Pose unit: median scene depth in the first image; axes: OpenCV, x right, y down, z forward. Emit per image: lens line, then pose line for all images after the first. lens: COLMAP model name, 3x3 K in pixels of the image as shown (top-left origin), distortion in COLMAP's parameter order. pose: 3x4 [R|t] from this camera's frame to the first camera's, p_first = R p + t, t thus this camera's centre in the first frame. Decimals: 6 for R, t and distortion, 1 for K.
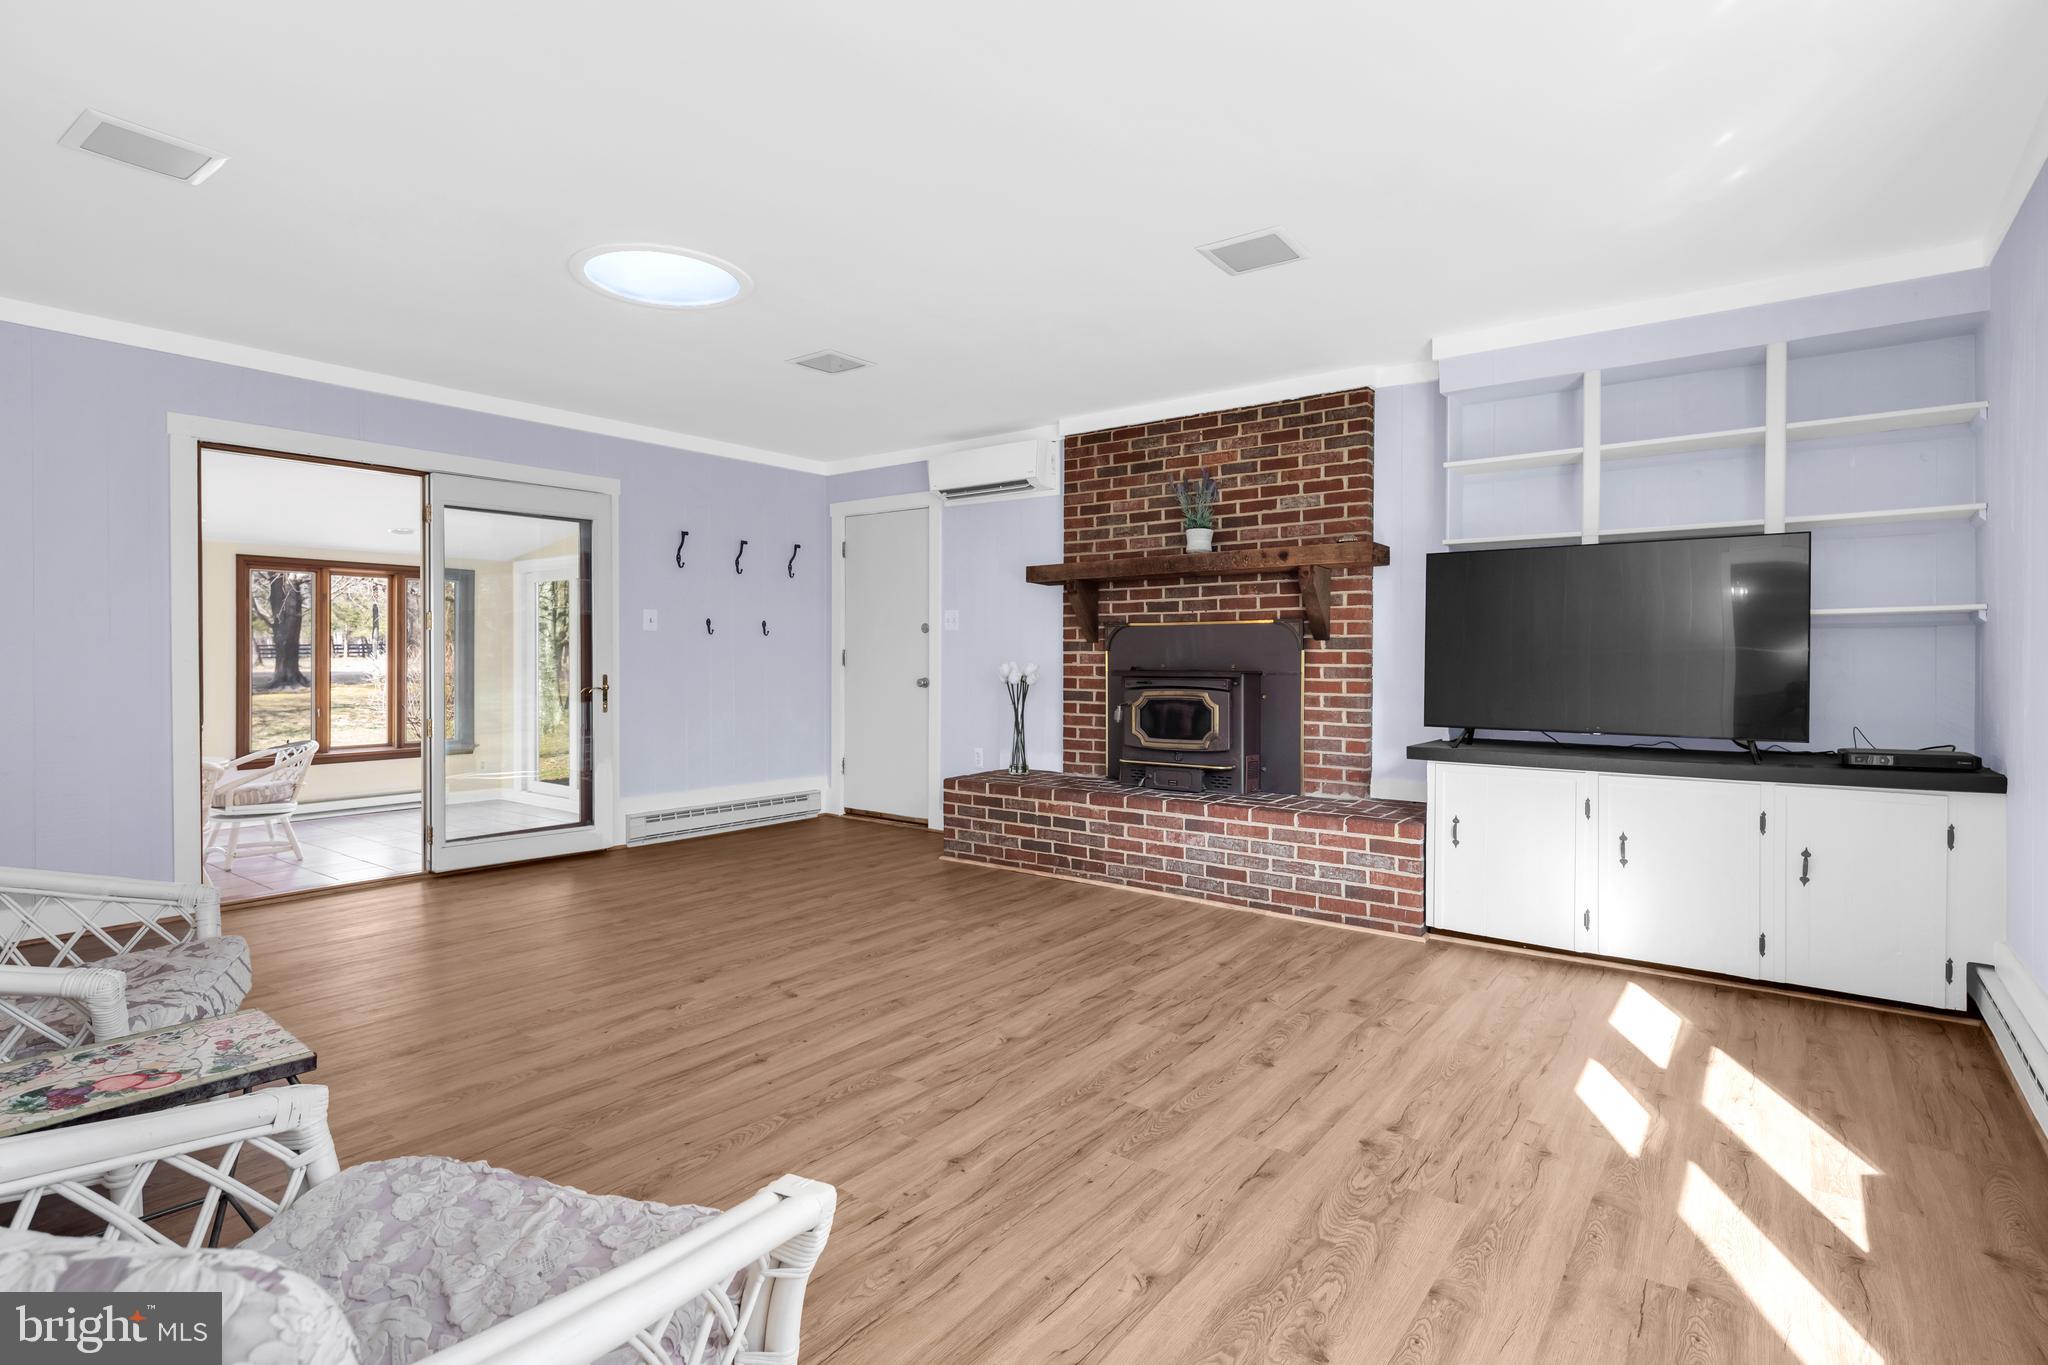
lens RADIAL K [[1006.0, 0, 1023.5], [0, 1006.0, 673.3], [0, 0, 1]] dist [0.004062, -0.003577]
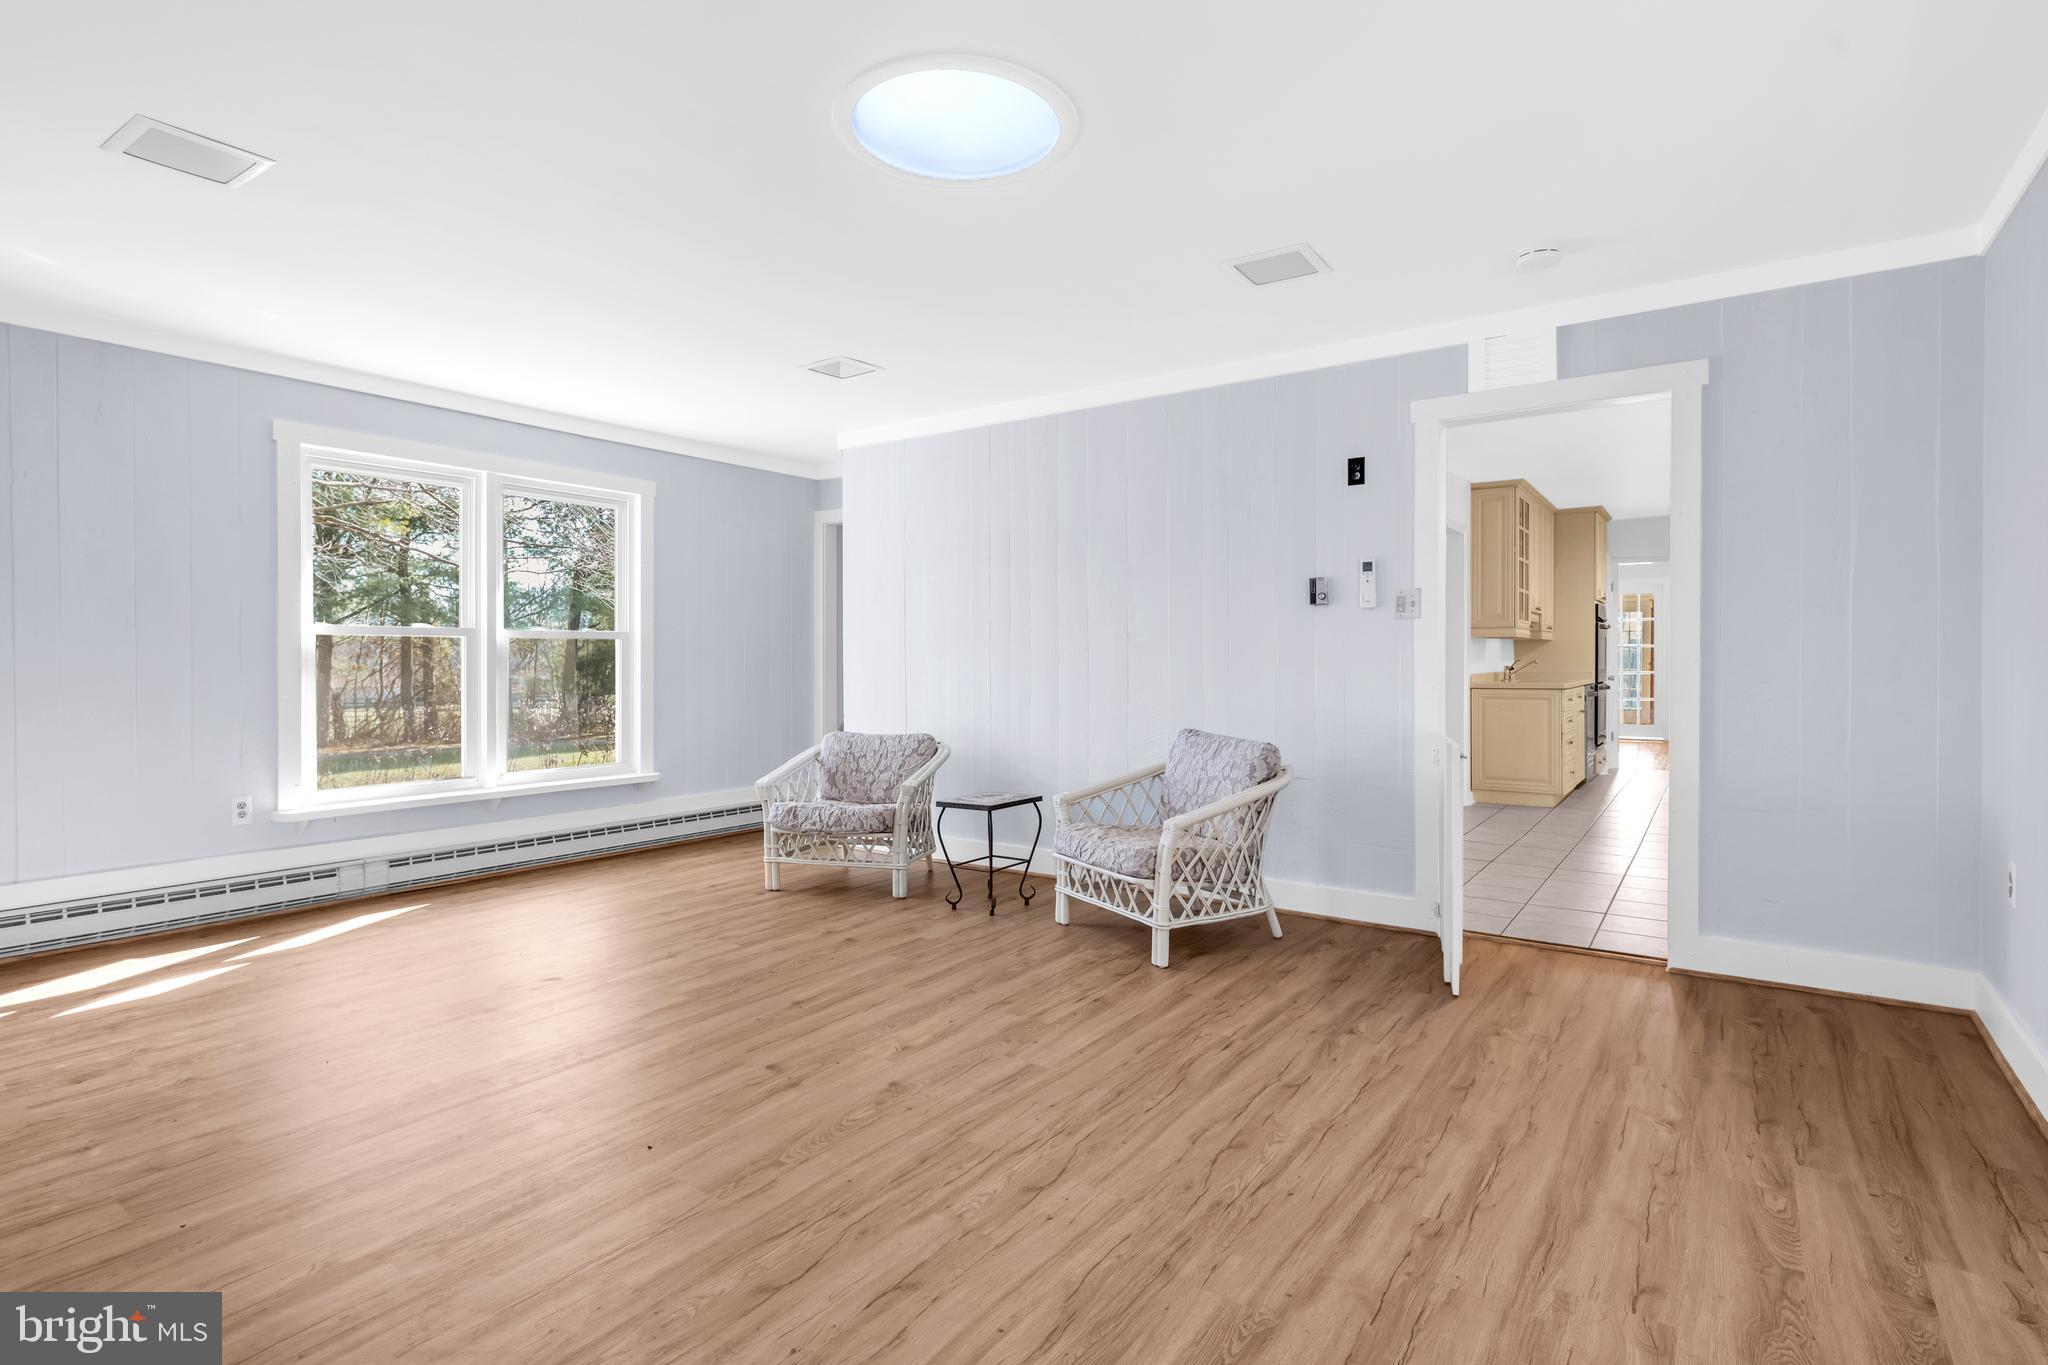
lens RADIAL K [[1006.0, 0, 1027.2], [0, 1006.0, 664.1], [0, 0, 1]] dist [0.004062, -0.003577]
pose [[-0.999203, -0.004296, -0.039695, -0.406919], [-0.005072, 0.999797, 0.019484, -0.032246], [0.039604, 0.019670, -0.999022, 1.839859]]
